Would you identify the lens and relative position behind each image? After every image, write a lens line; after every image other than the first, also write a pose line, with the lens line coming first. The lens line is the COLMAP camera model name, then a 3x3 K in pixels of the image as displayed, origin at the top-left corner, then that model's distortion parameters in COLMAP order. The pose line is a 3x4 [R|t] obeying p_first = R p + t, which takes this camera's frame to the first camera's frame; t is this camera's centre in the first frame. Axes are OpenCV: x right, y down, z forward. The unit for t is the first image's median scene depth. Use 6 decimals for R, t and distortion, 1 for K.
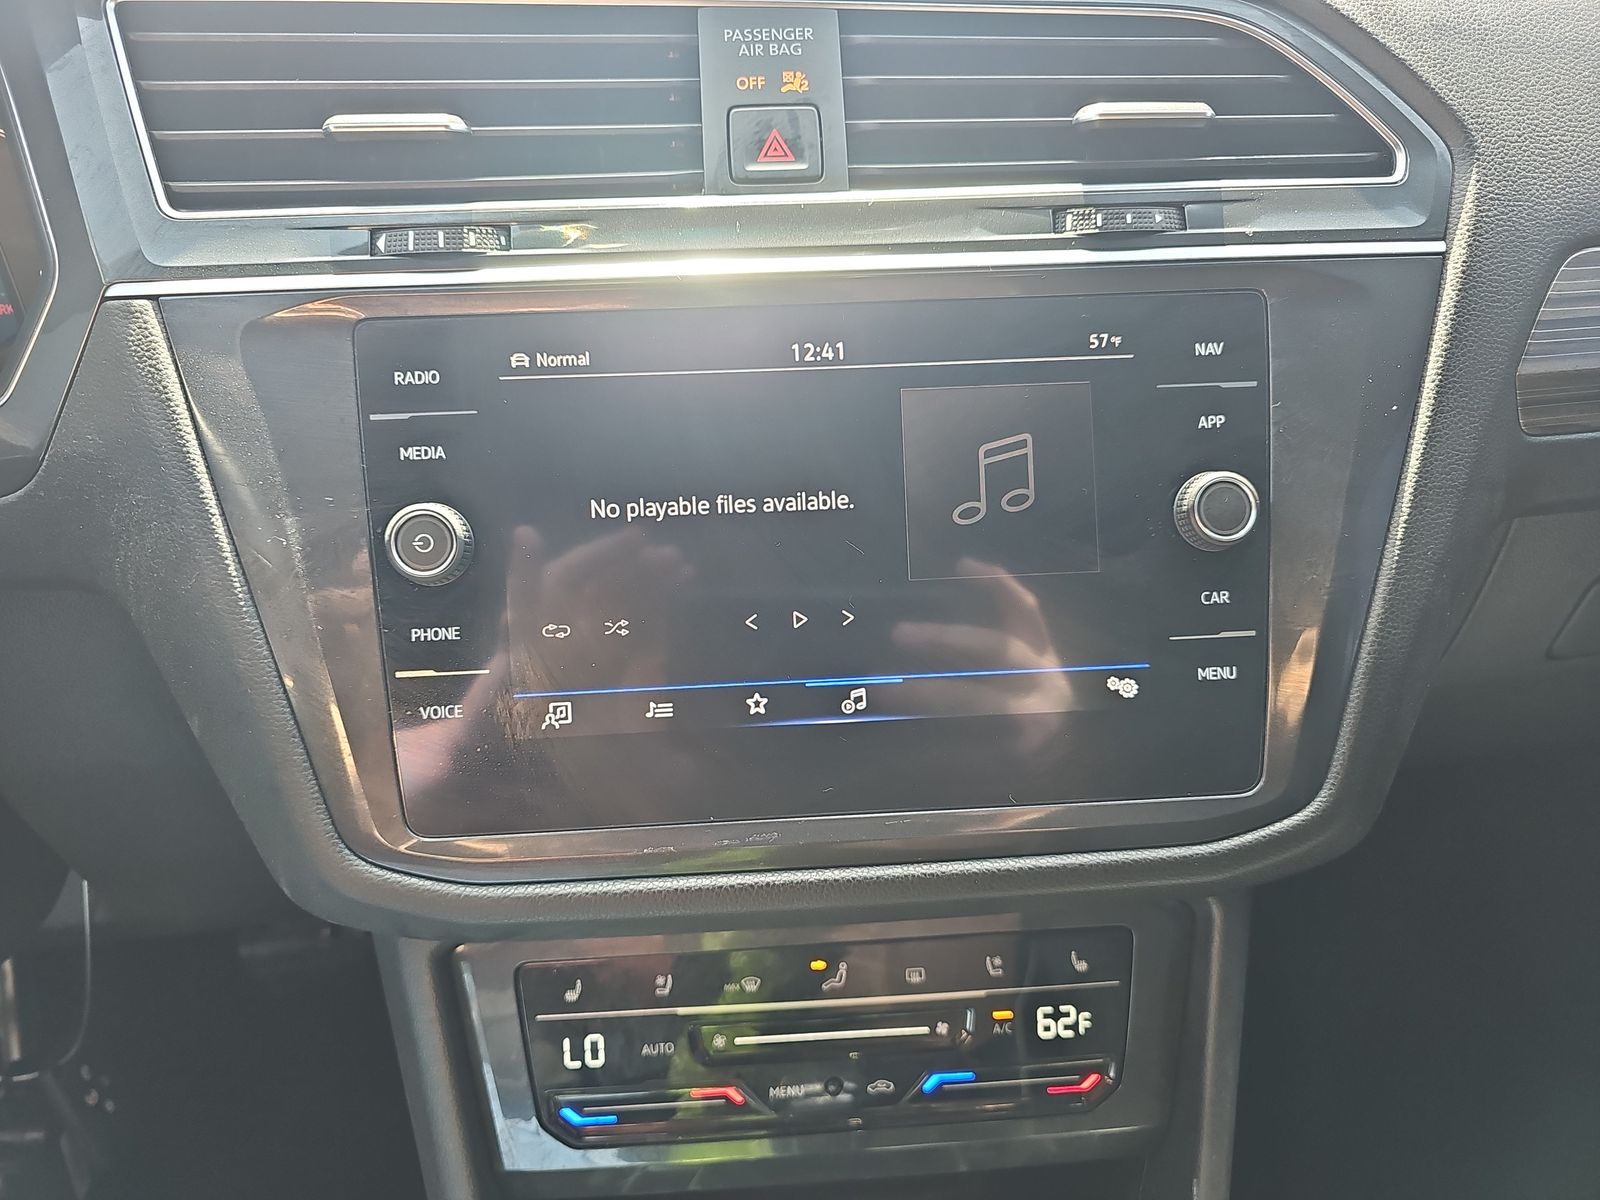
lens RADIAL K [[1074.0, 0, 801.5], [0, 1074.0, 605.7], [0, 0, 1]] dist [0.051679, -0.003533]
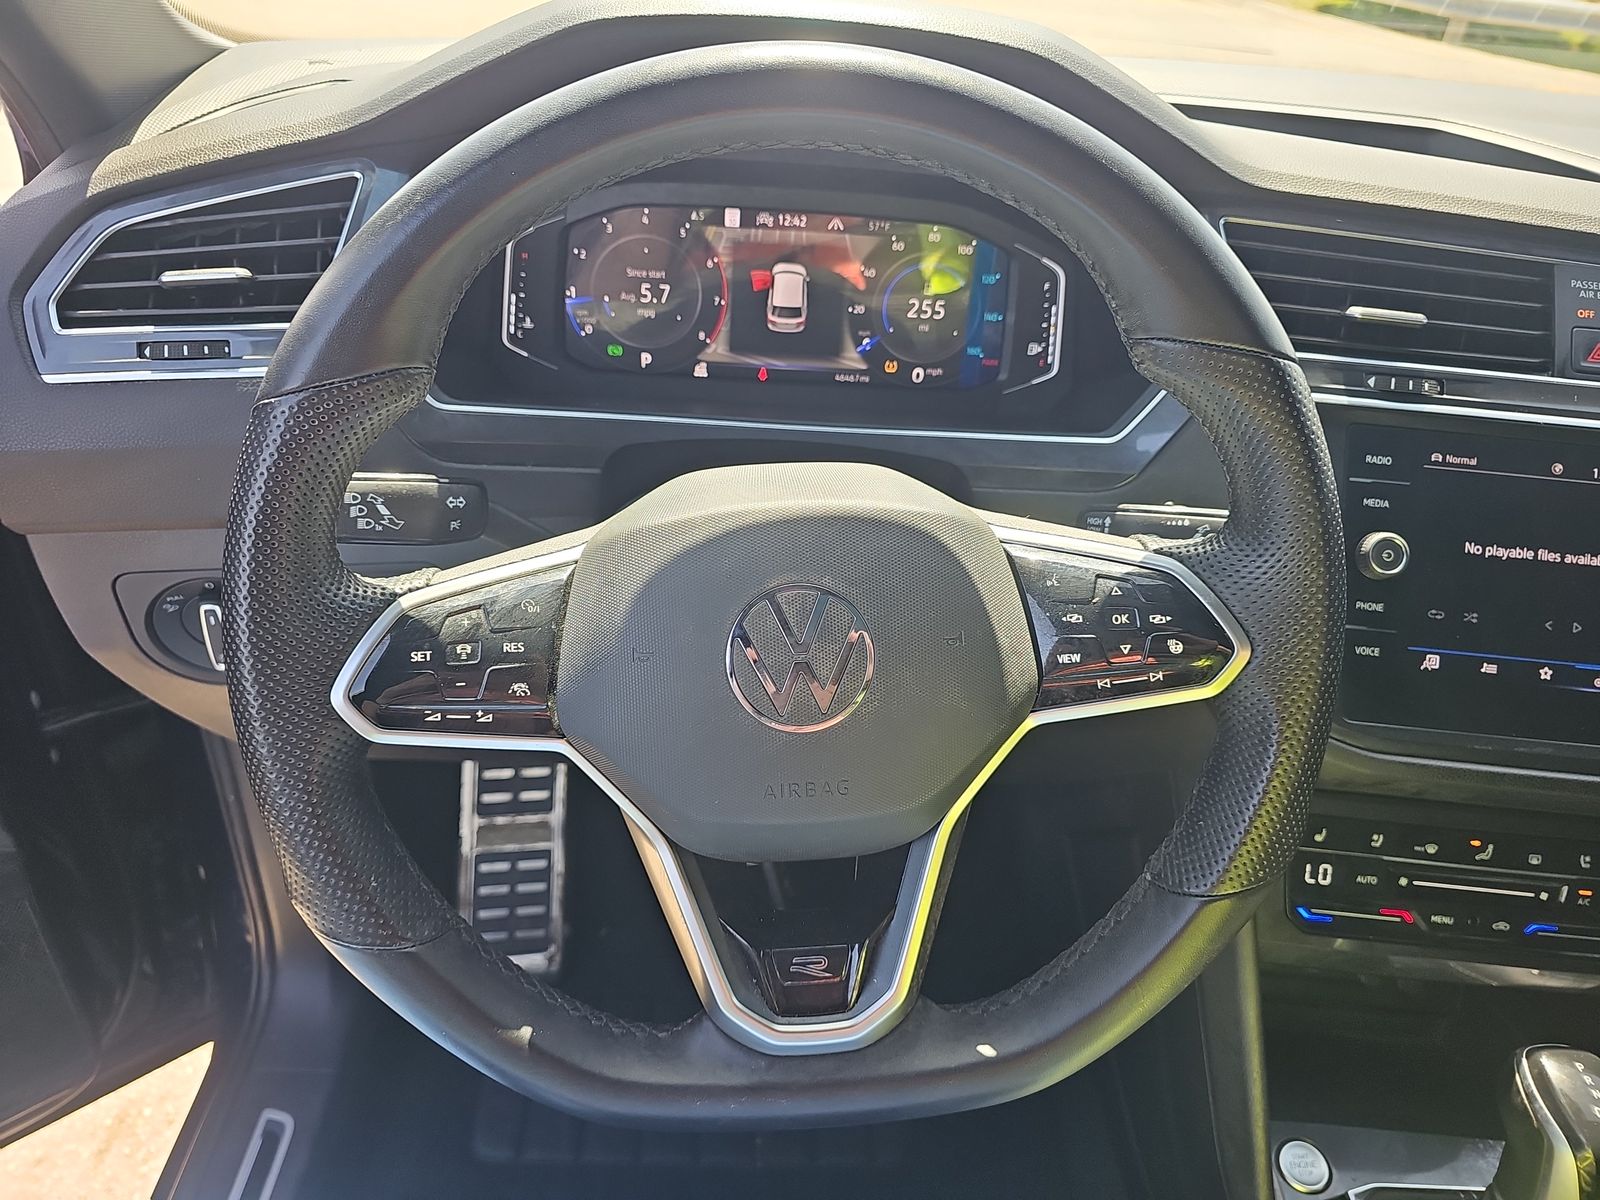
lens RADIAL K [[1074.0, 0, 806.6], [0, 1074.0, 594.7], [0, 0, 1]] dist [0.051679, -0.003533]
pose [[0.990094, 0.140375, 0.002982, -1.198202], [-0.140336, 0.990048, -0.010519, 0.147485], [-0.004429, 0.009997, 0.999940, -0.725791]]
